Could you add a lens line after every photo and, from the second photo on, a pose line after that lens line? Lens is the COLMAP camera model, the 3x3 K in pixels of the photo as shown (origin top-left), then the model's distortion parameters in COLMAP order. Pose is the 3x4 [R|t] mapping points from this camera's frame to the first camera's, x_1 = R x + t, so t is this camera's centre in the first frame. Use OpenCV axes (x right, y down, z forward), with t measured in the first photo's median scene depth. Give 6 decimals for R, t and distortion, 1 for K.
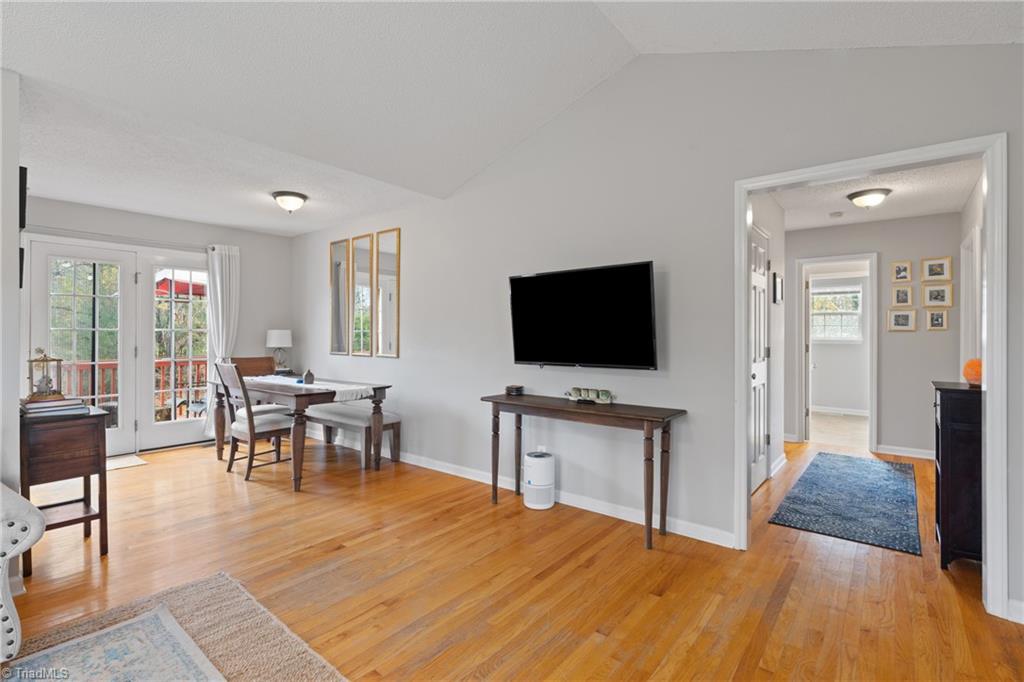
lens RADIAL K [[479.9, 0, 512.0], [0, 479.9, 341.0], [0, 0, 1]] dist [0.001108, 0.000111]
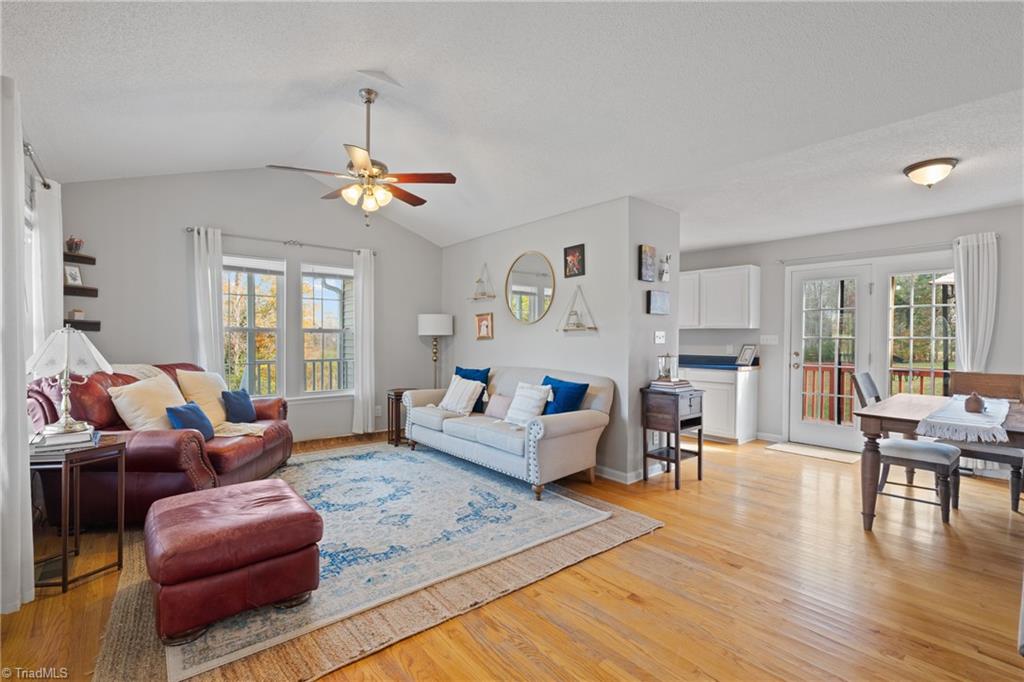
lens RADIAL K [[465.0, 0, 512.0], [0, 465.0, 341.0], [0, 0, 1]] dist [-0.000702, -0.000227]
pose [[-0.197359, 0.001805, -0.980330, 0.522439], [-0.020647, 0.999769, 0.005997, -0.009685], [0.980114, 0.021424, -0.197277, 0.611626]]
